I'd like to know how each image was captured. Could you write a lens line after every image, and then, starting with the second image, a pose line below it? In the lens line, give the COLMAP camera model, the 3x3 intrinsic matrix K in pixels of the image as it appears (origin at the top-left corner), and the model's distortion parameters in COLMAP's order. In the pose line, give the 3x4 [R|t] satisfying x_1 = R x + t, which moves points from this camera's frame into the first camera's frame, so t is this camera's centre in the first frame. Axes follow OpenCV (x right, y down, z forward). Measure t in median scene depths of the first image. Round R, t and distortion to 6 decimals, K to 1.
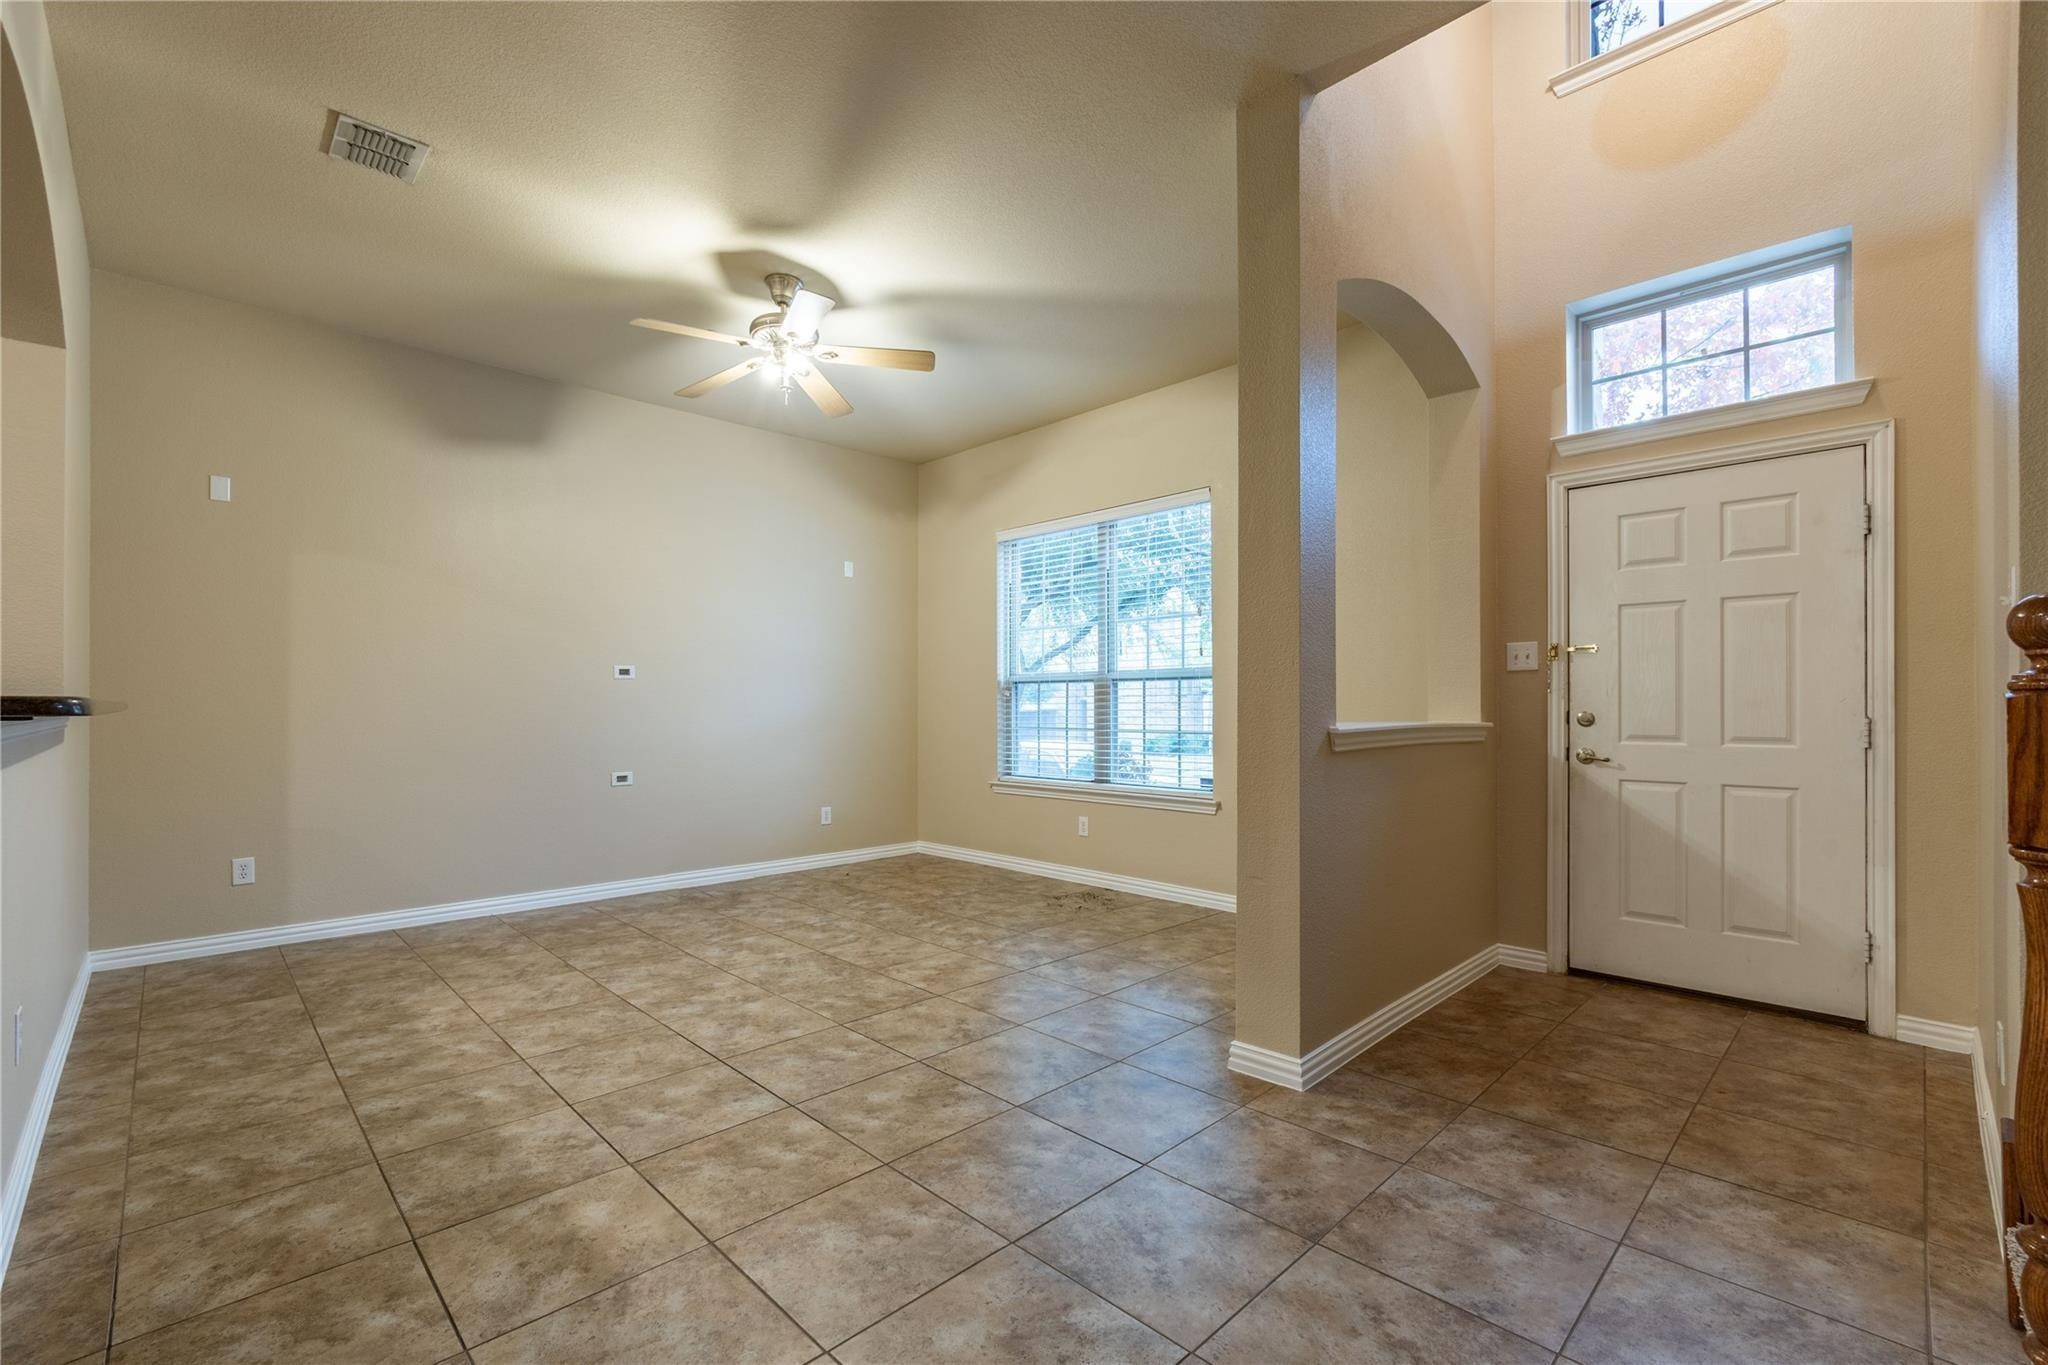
lens RADIAL K [[879.9, 0, 1018.2], [0, 879.9, 699.4], [0, 0, 1]] dist [-0.008890, 0.000707]
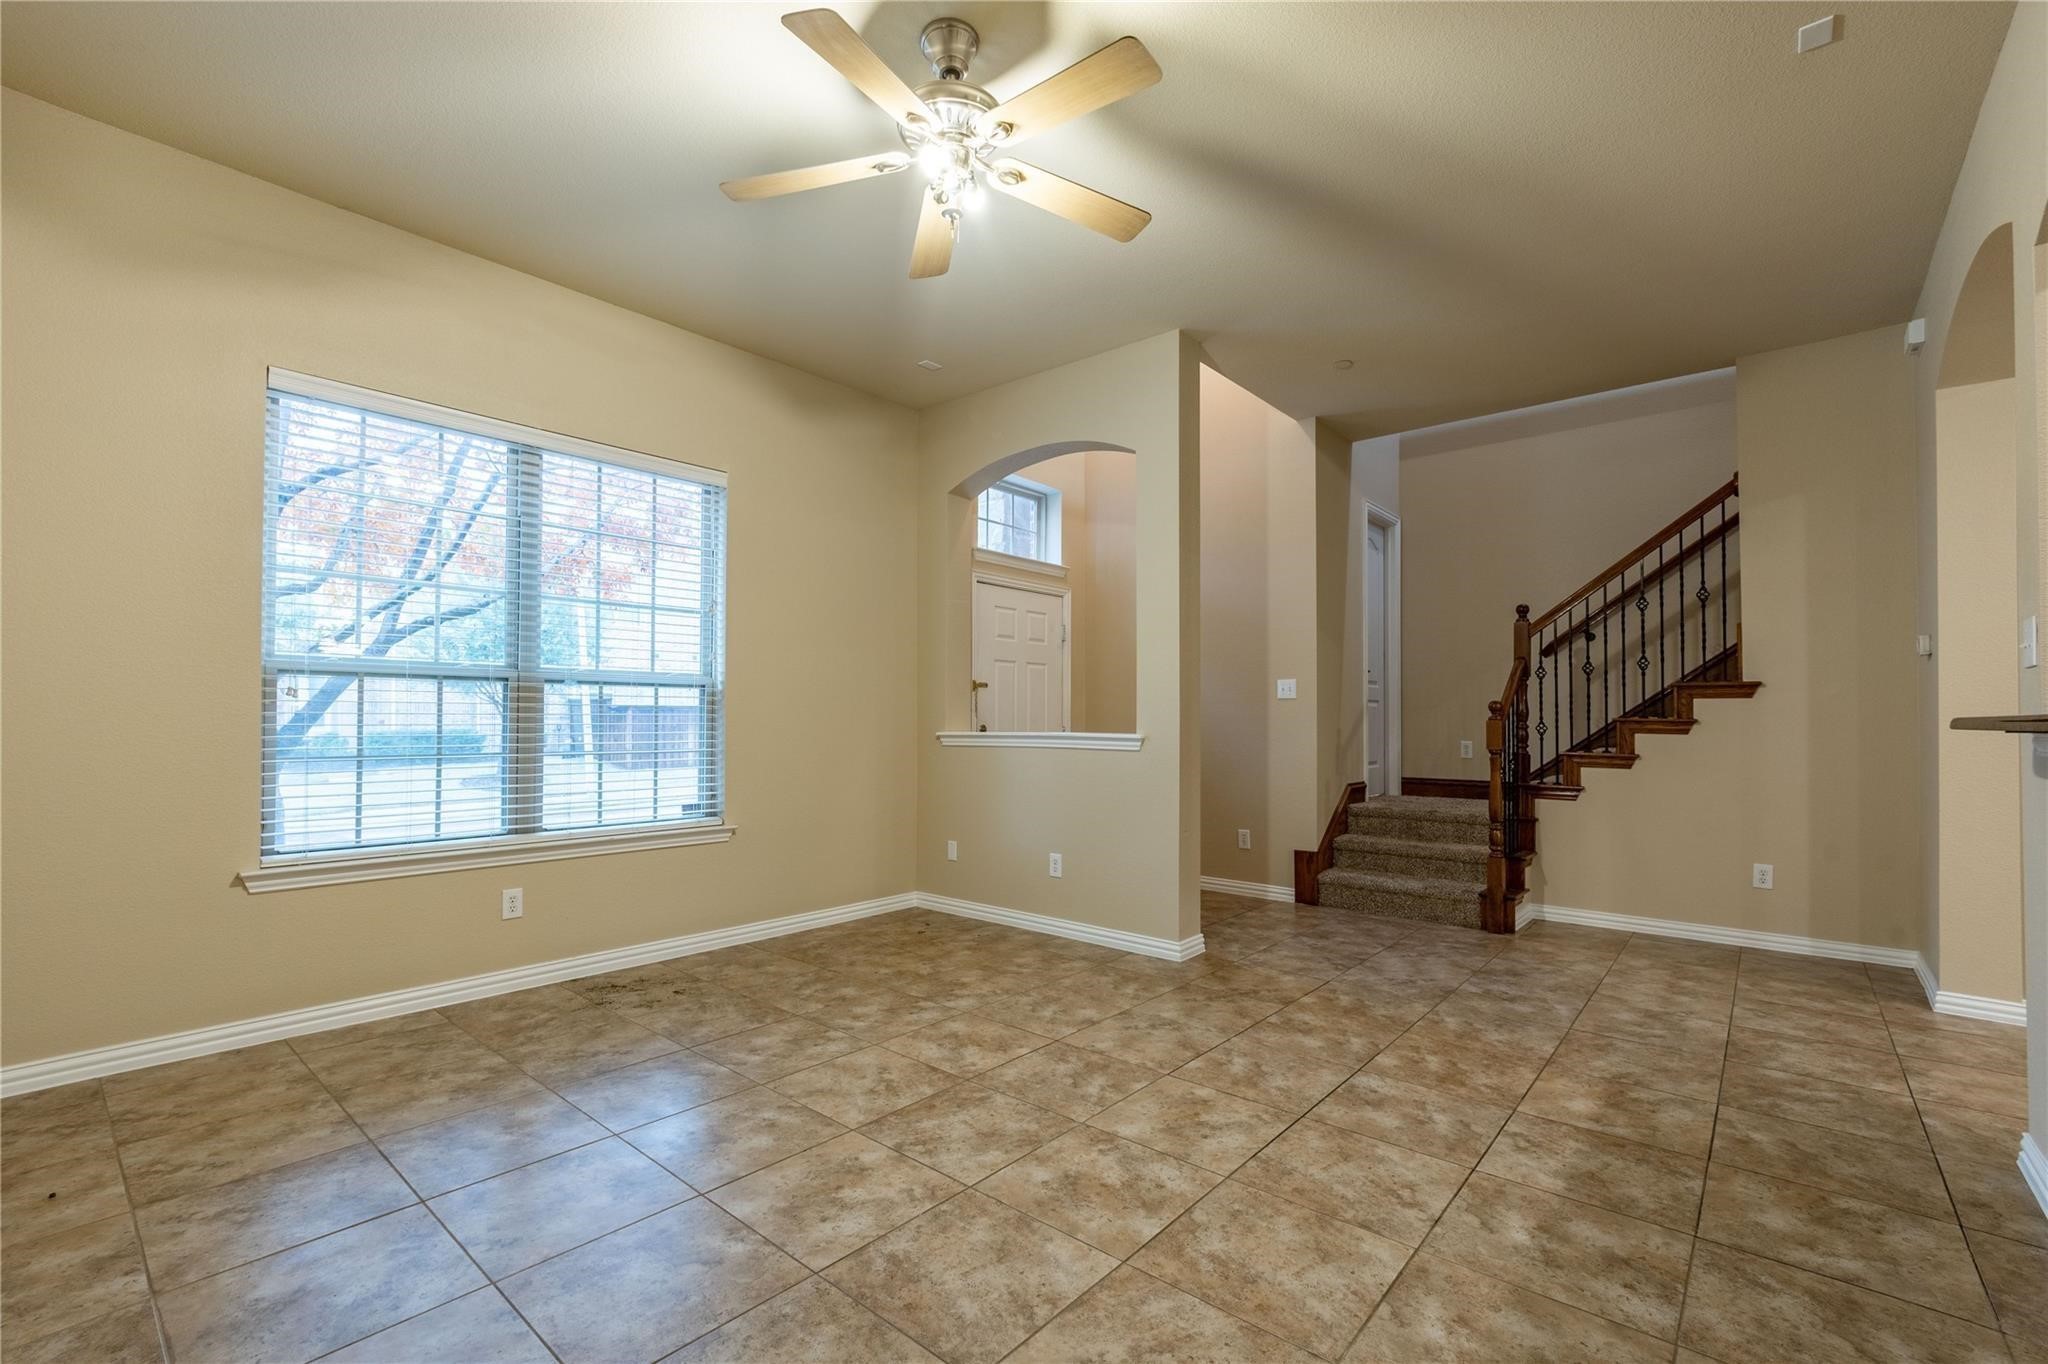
lens RADIAL K [[879.9, 0, 1023.1], [0, 879.9, 702.6], [0, 0, 1]] dist [-0.008890, 0.000707]
pose [[-0.082645, 0.021355, 0.996350, -1.026993], [-0.010421, 0.999697, -0.022291, 0.010331], [-0.996525, -0.012225, -0.082397, 1.150330]]
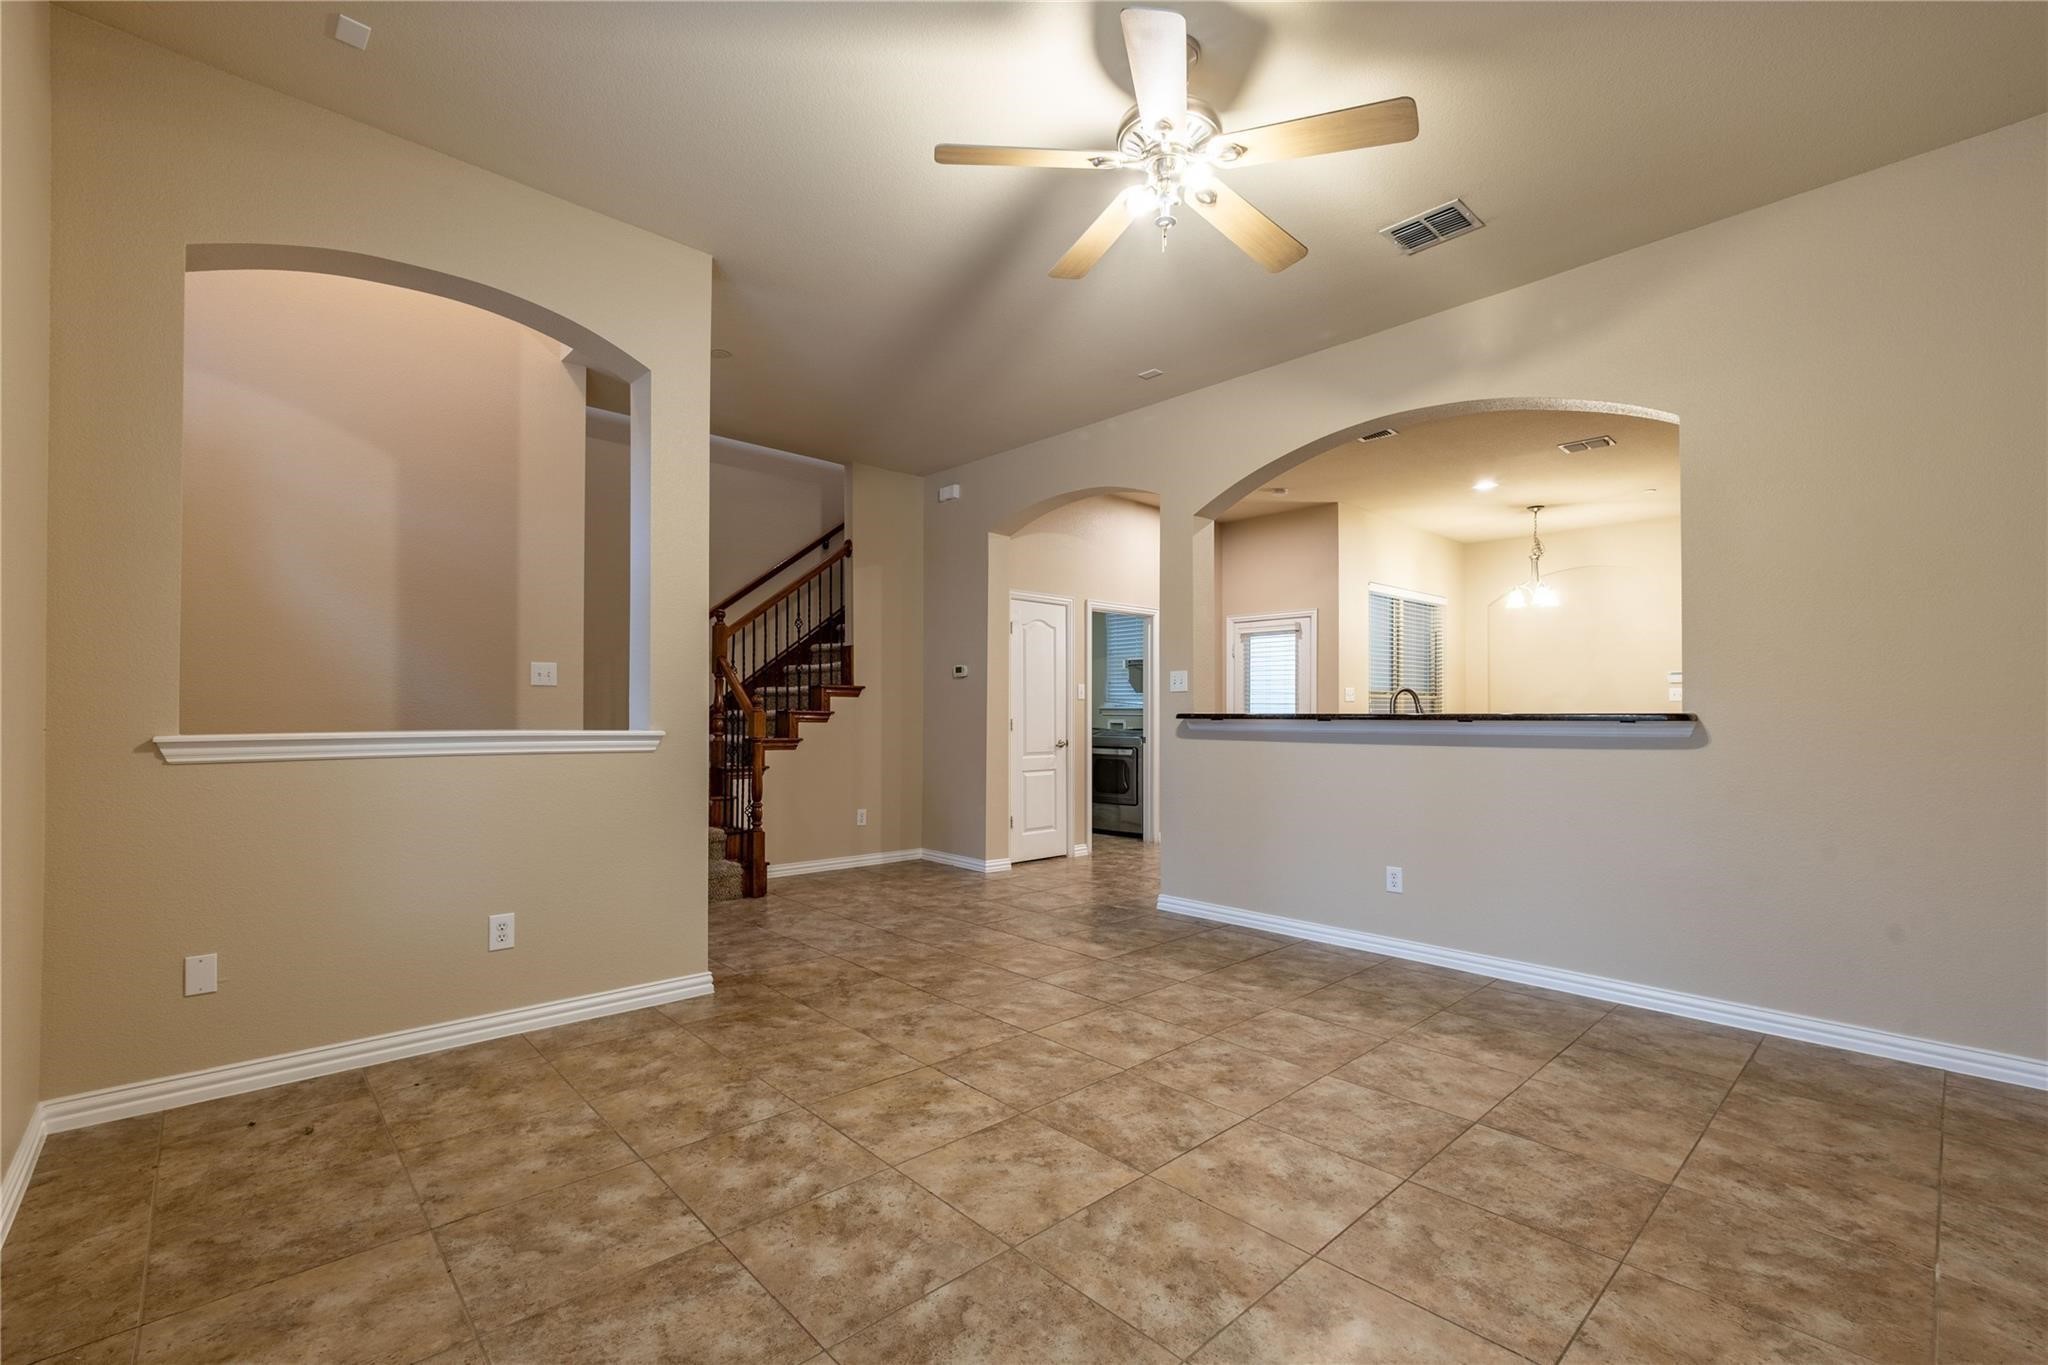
lens RADIAL K [[879.9, 0, 1018.5], [0, 879.9, 711.6], [0, 0, 1]] dist [-0.008890, 0.000707]
pose [[-0.999671, -0.004911, 0.025185, -0.199702], [-0.005188, 0.999927, -0.010933, 0.013371], [-0.025130, -0.011060, -0.999623, 1.887088]]
